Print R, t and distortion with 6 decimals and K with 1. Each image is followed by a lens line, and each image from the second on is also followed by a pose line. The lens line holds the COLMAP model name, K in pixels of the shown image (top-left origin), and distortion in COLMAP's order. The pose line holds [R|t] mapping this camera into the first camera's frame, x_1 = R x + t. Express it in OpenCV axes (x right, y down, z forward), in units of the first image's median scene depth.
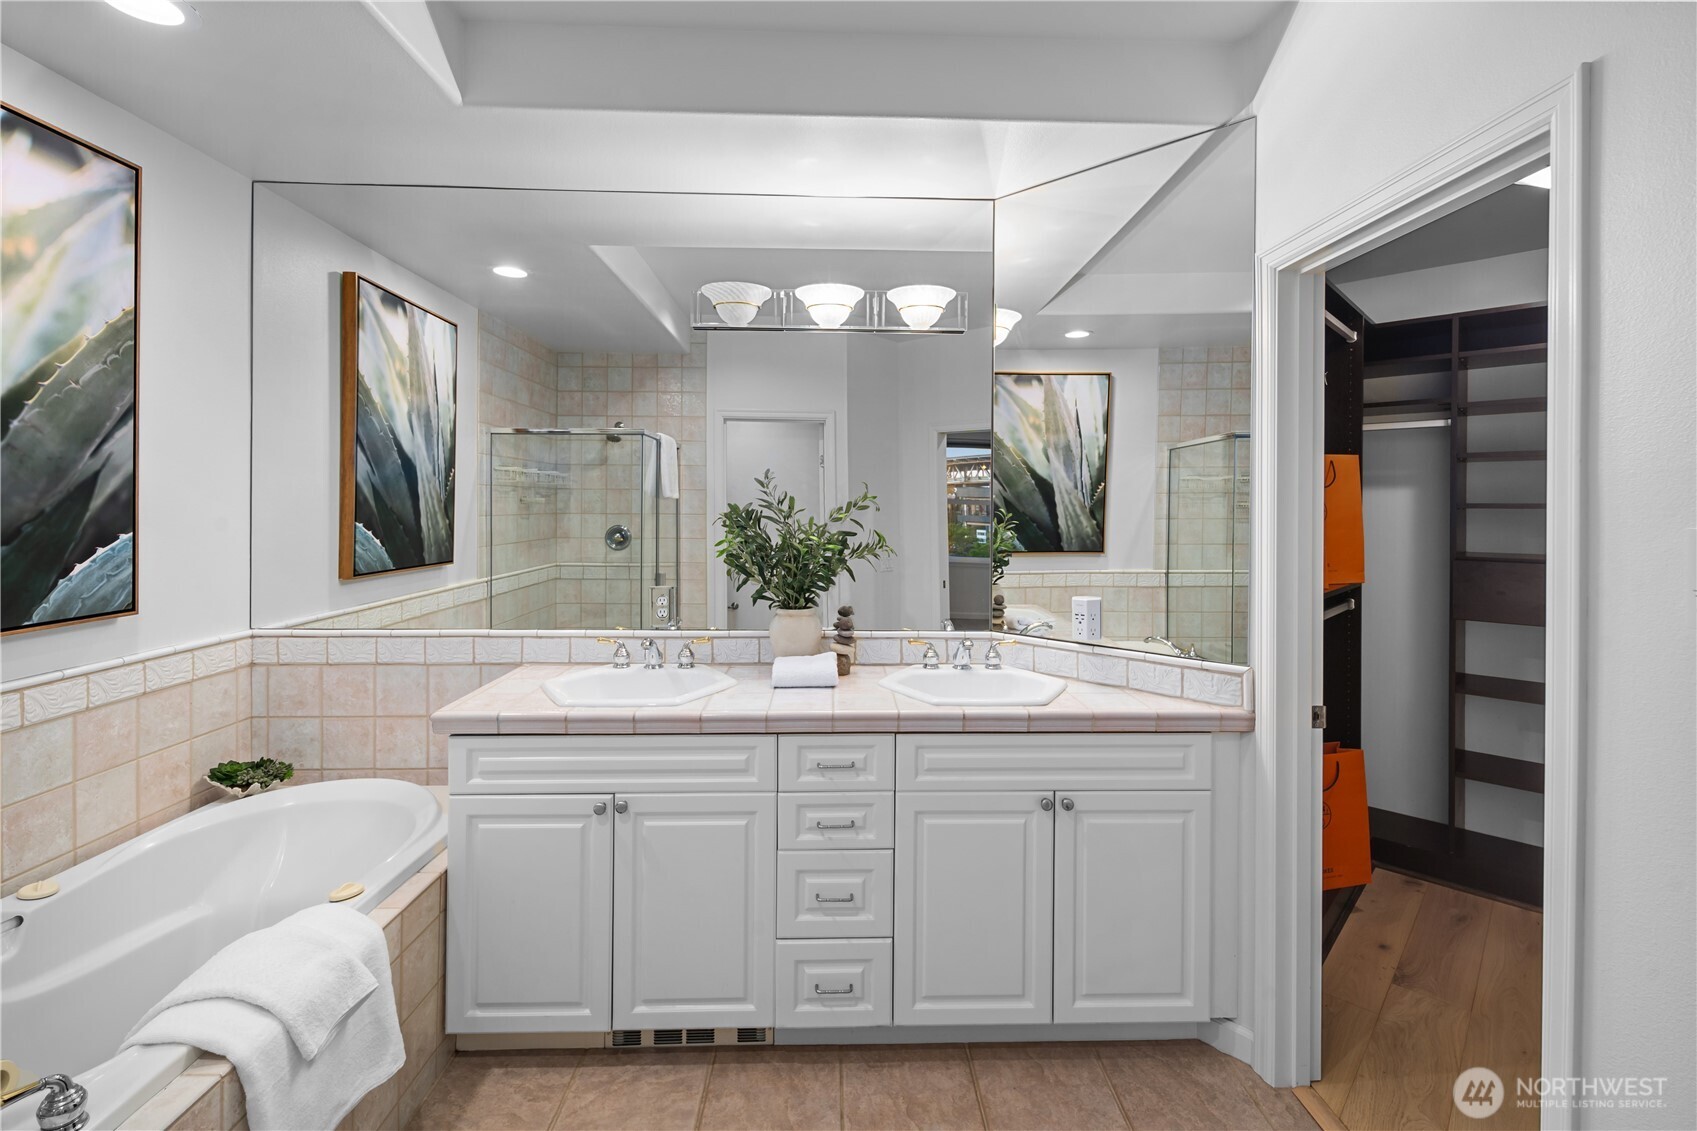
lens RADIAL K [[754.4, 0, 849.7], [0, 754.4, 511.7], [0, 0, 1]] dist [0.006688, -0.002915]
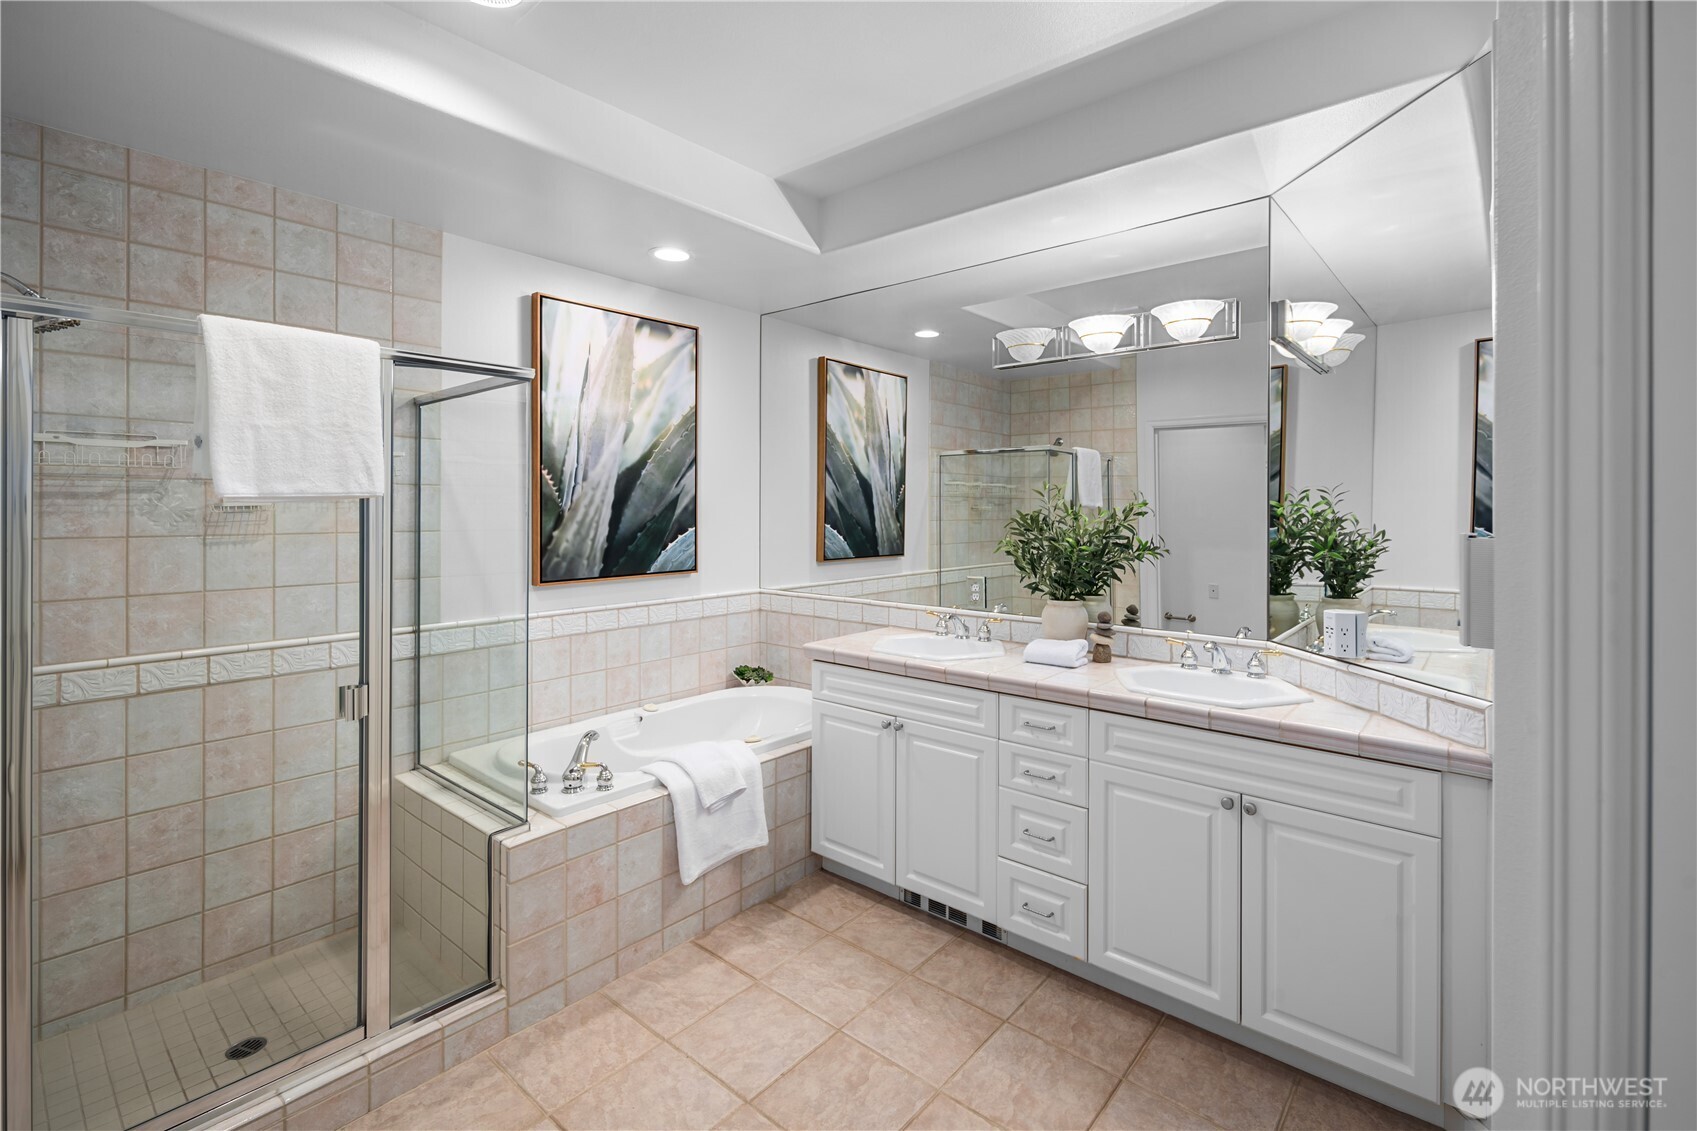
lens RADIAL K [[754.4, 0, 844.9], [0, 754.4, 514.2], [0, 0, 1]] dist [0.006688, -0.002915]
pose [[0.740196, -0.000253, -0.672391, 0.546174], [-0.003634, 0.999984, -0.004376, 0.001862], [0.672382, 0.005683, 0.740183, -0.105813]]
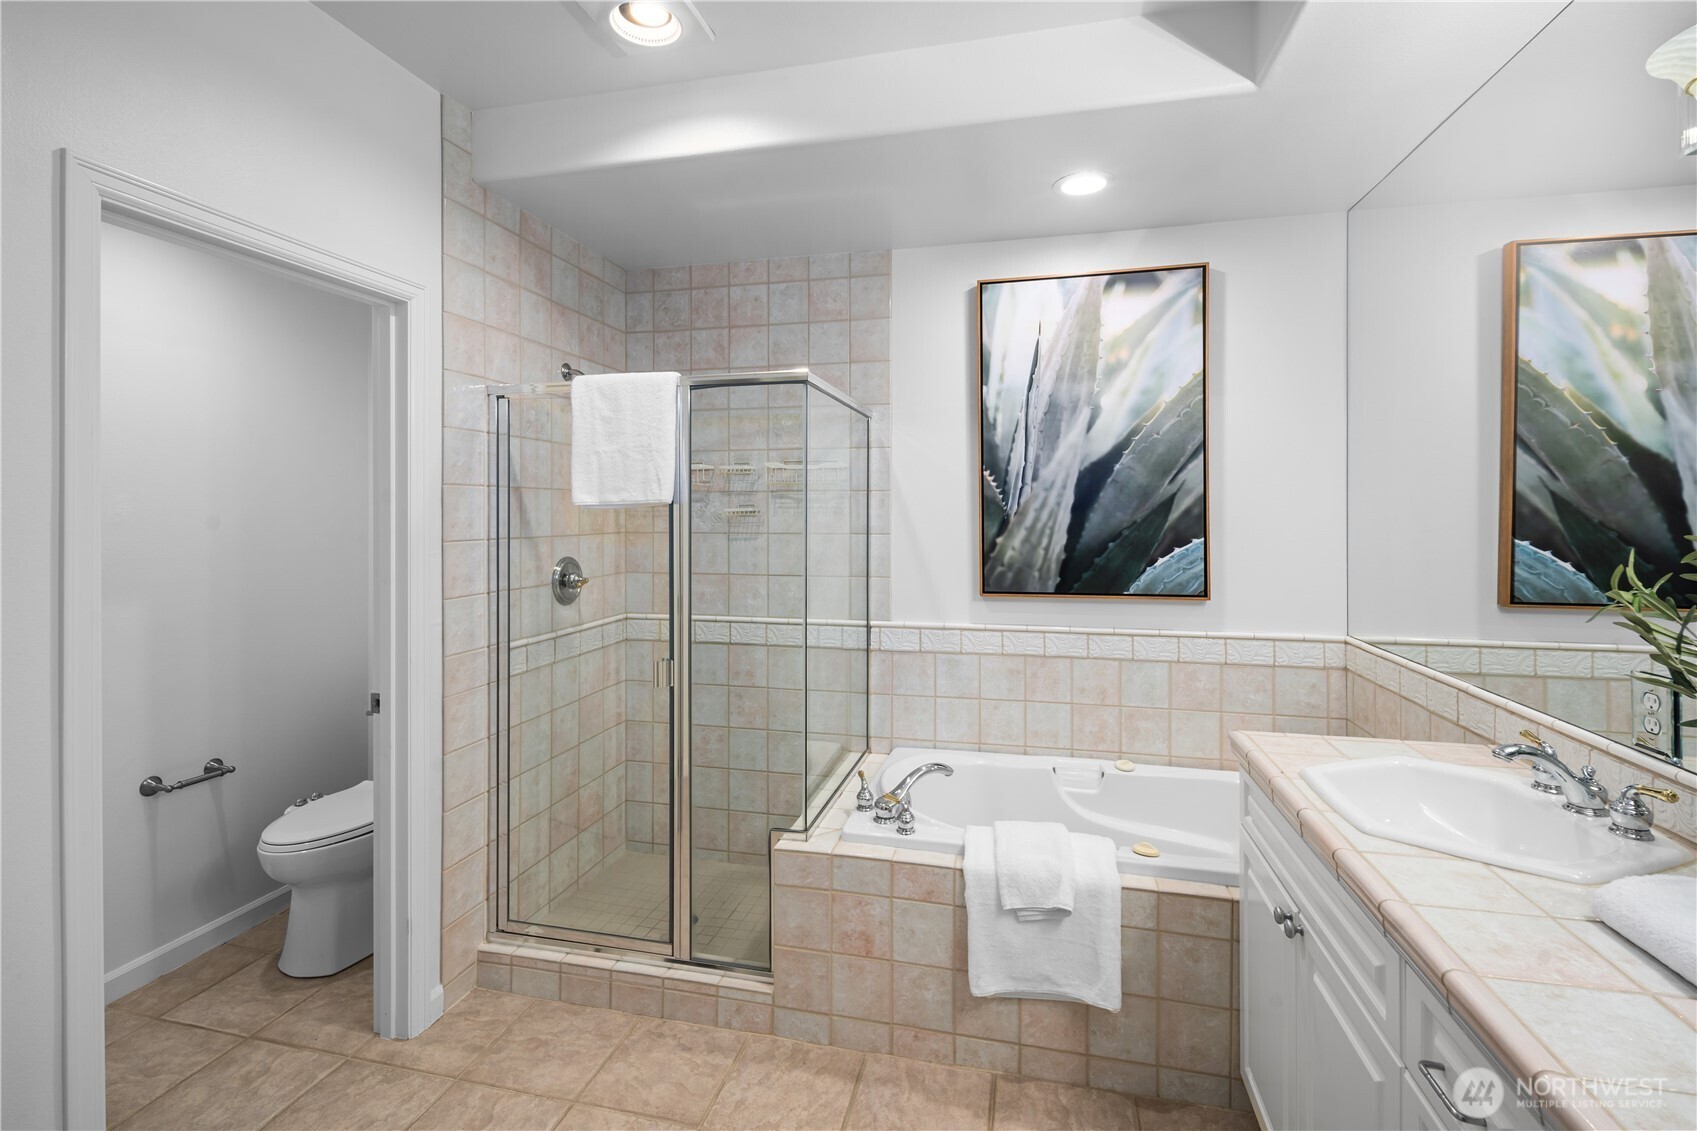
lens RADIAL K [[754.4, 0, 857.9], [0, 754.4, 515.4], [0, 0, 1]] dist [0.006688, -0.002915]
pose [[-0.249138, -0.002383, -0.968465, 0.493406], [-0.010458, 0.999945, 0.000230, -0.006809], [0.968411, 0.010186, -0.249150, 0.738929]]
